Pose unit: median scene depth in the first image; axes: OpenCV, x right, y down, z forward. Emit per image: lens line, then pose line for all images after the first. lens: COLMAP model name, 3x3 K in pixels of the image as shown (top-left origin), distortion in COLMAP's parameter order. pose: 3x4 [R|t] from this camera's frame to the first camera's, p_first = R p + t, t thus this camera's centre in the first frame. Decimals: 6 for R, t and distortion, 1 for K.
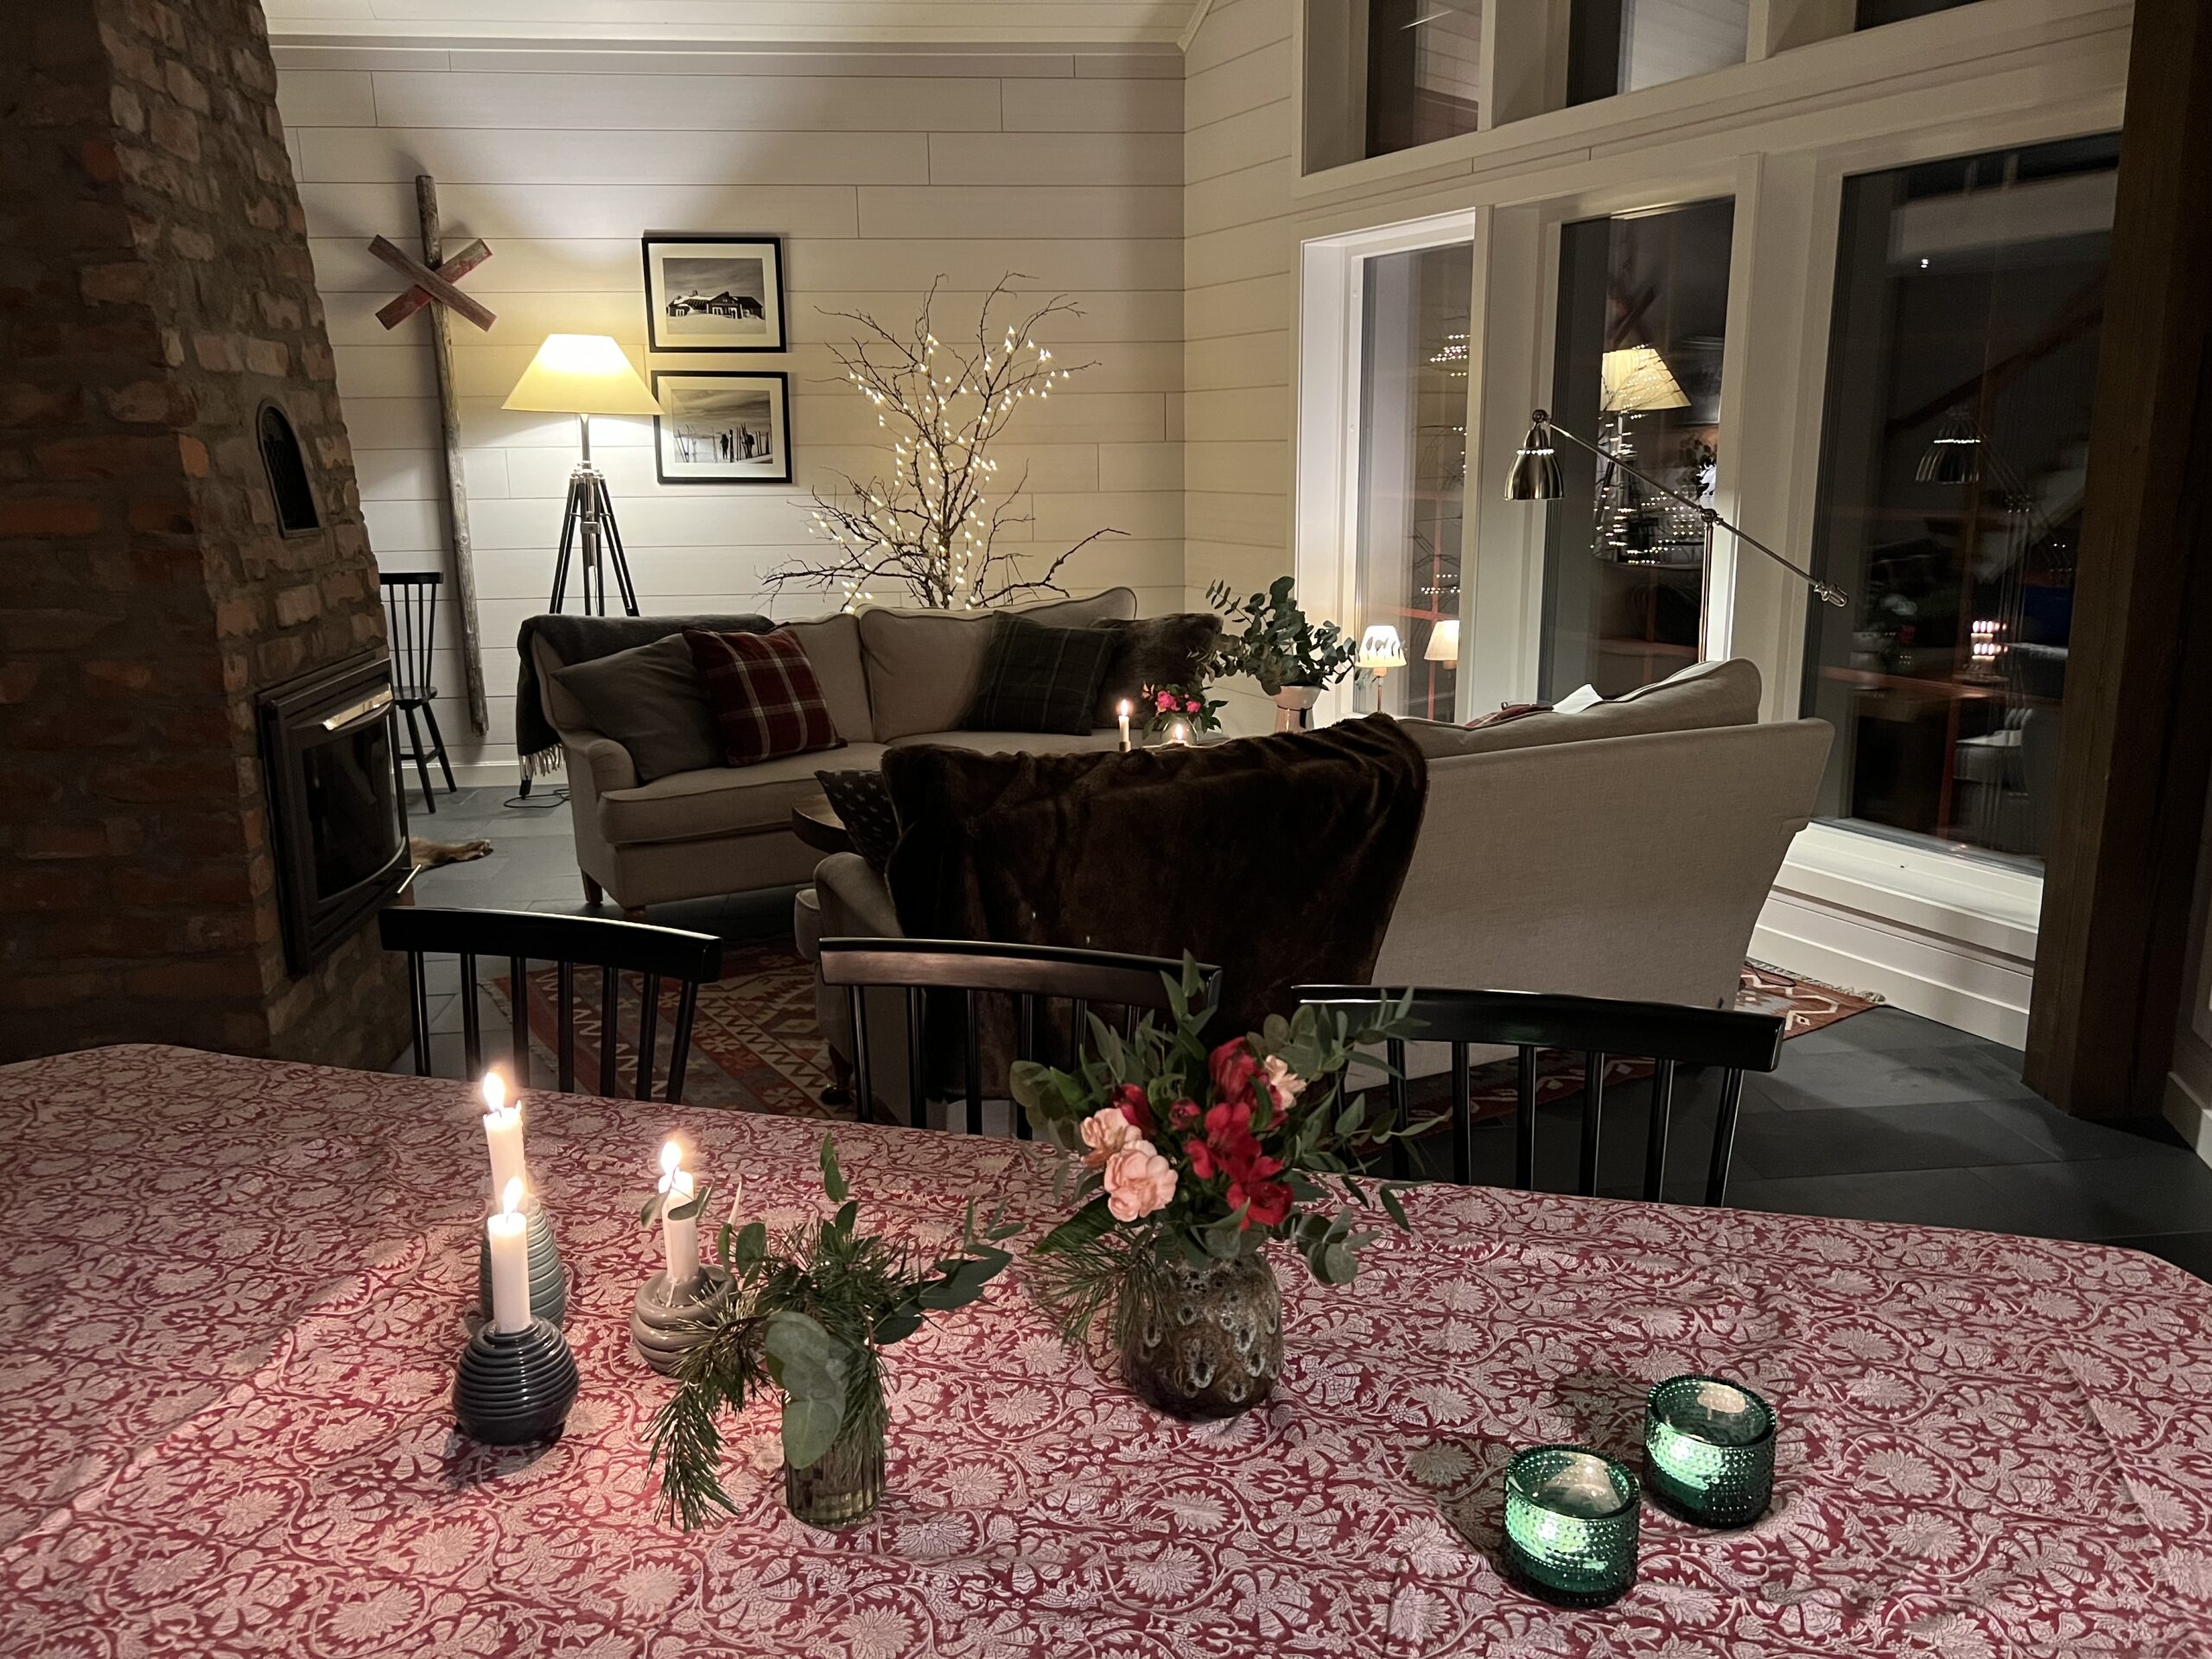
lens RADIAL K [[1716.4, 0, 1106.0], [0, 1716.4, 829.5], [0, 0, 1]] dist [0.089424, -0.211829]
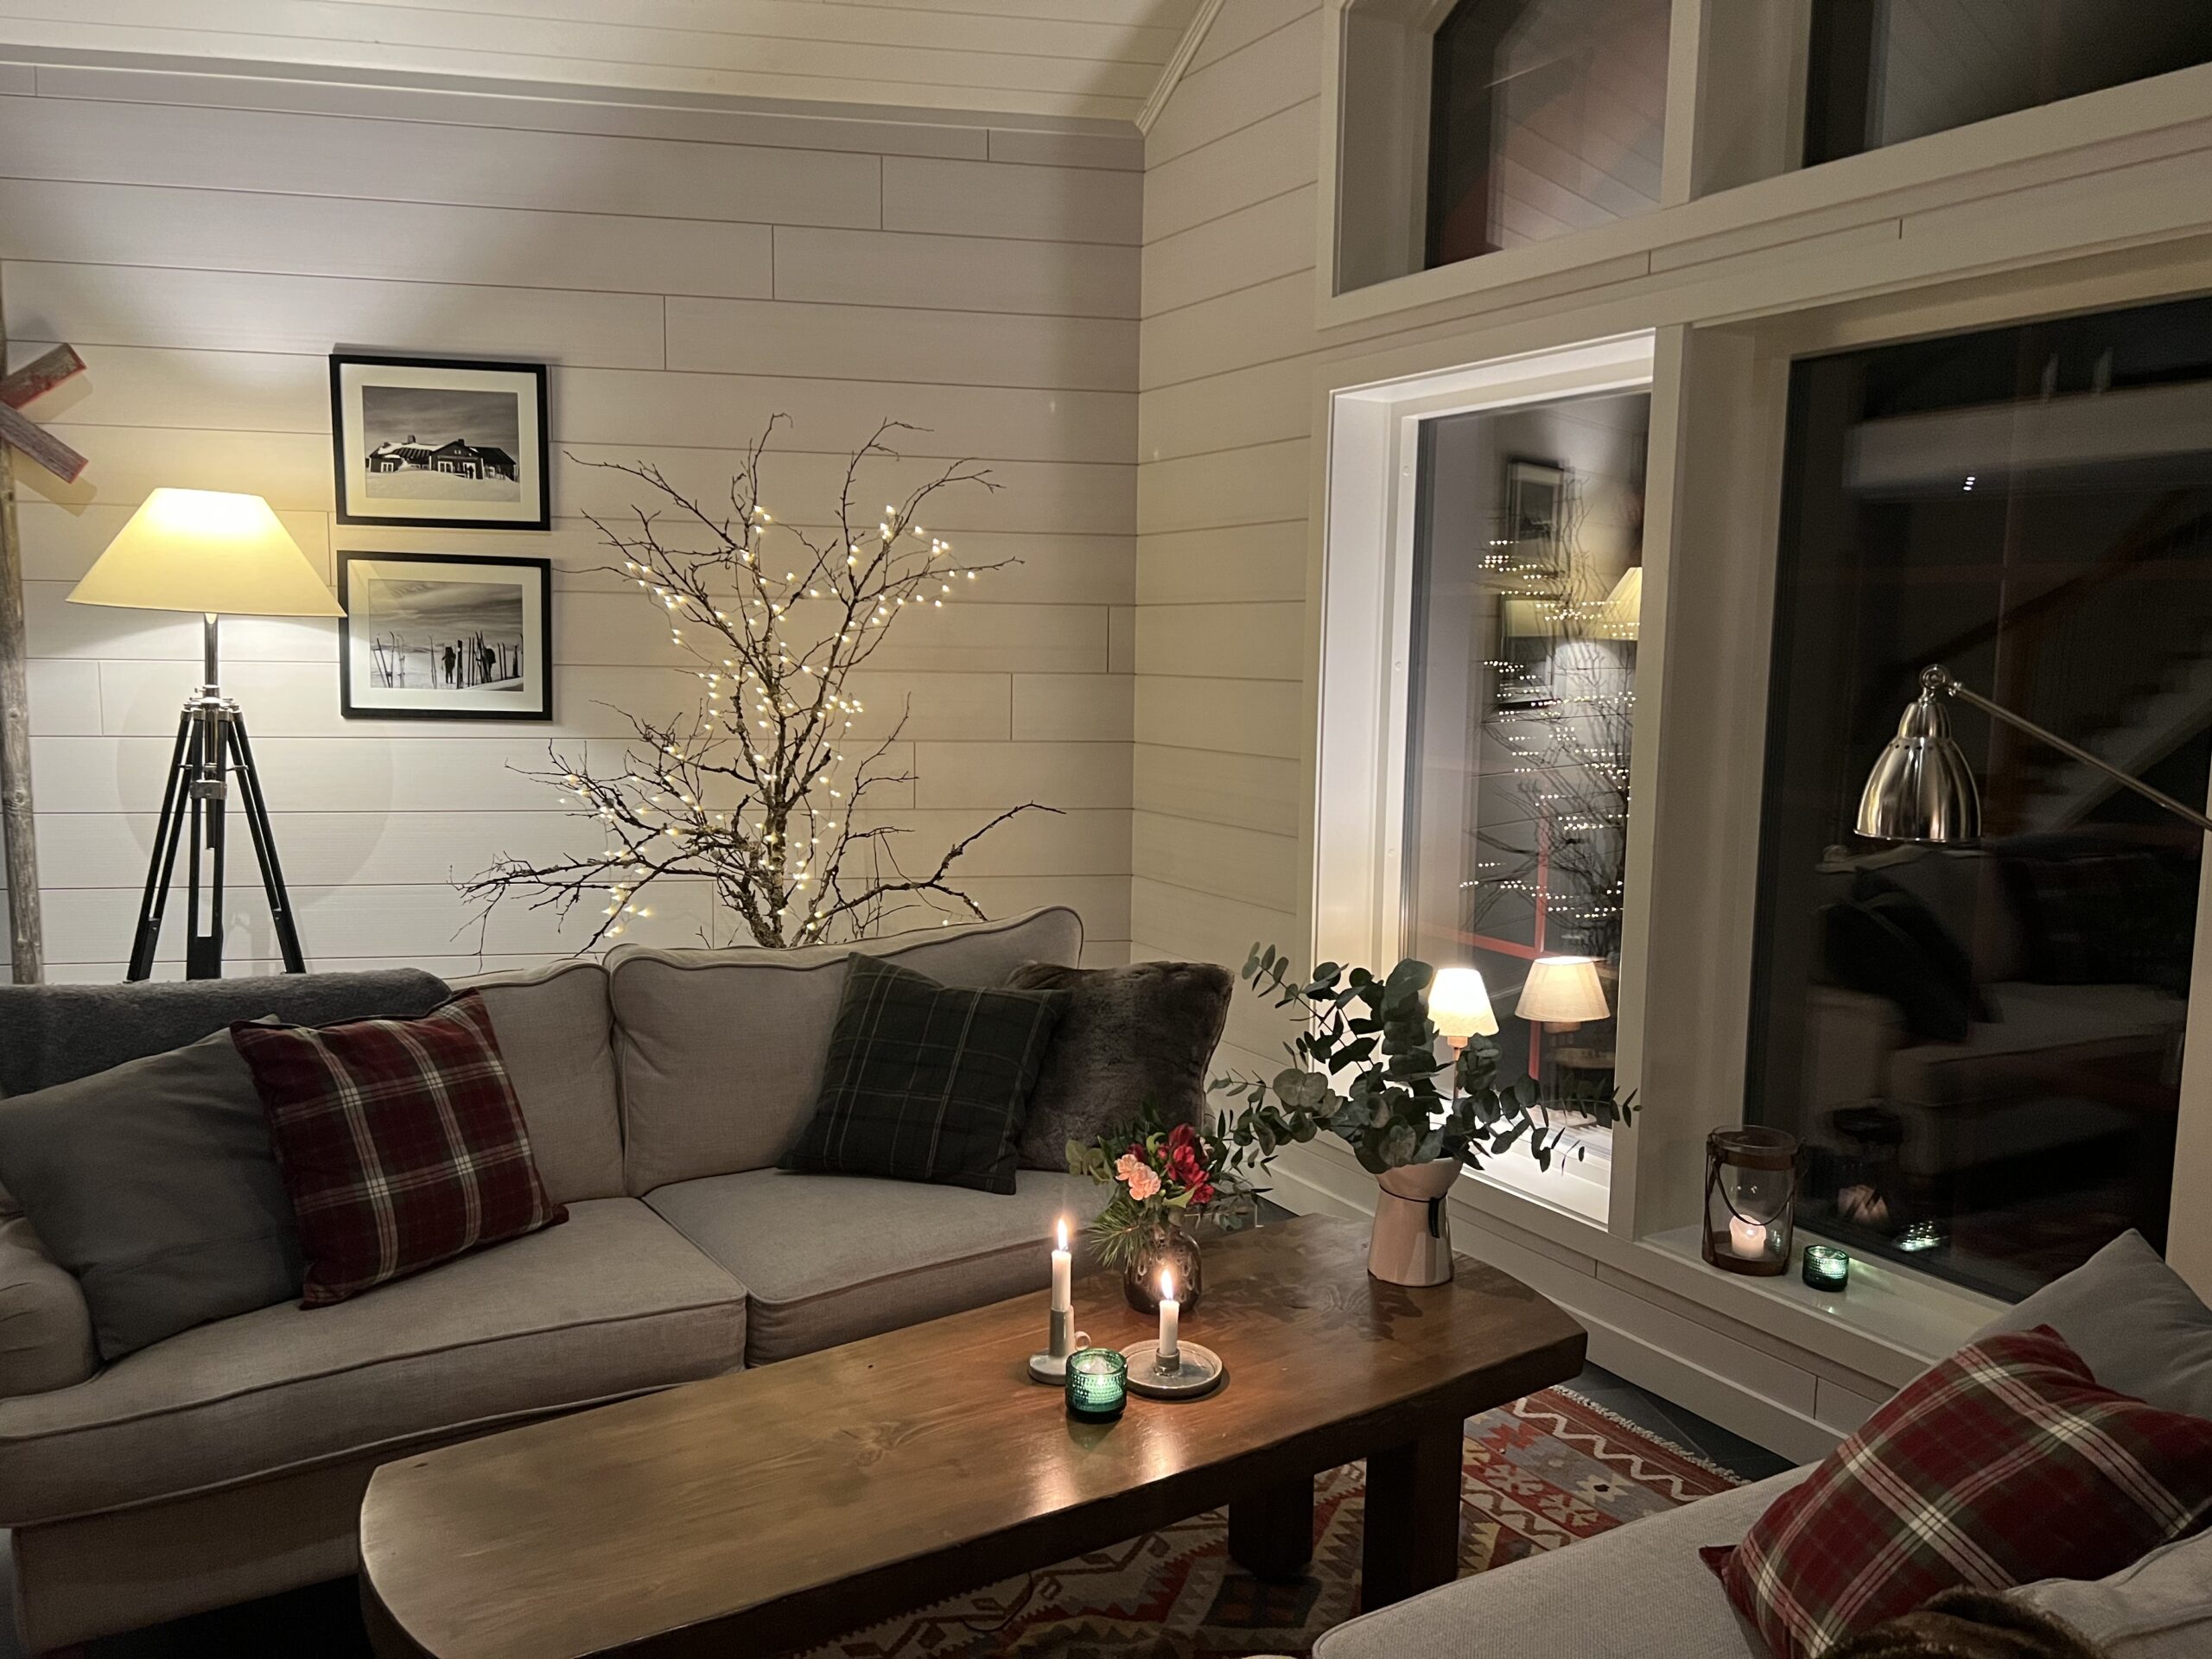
lens RADIAL K [[1680.9, 0, 1106.0], [0, 1680.9, 829.5], [0, 0, 1]] dist [0.092055, -0.145955]
pose [[0.996602, 0.018218, 0.080324, -0.021332], [-0.008882, 0.993316, -0.115085, -0.090096], [-0.081884, 0.113981, 0.990103, 0.356282]]
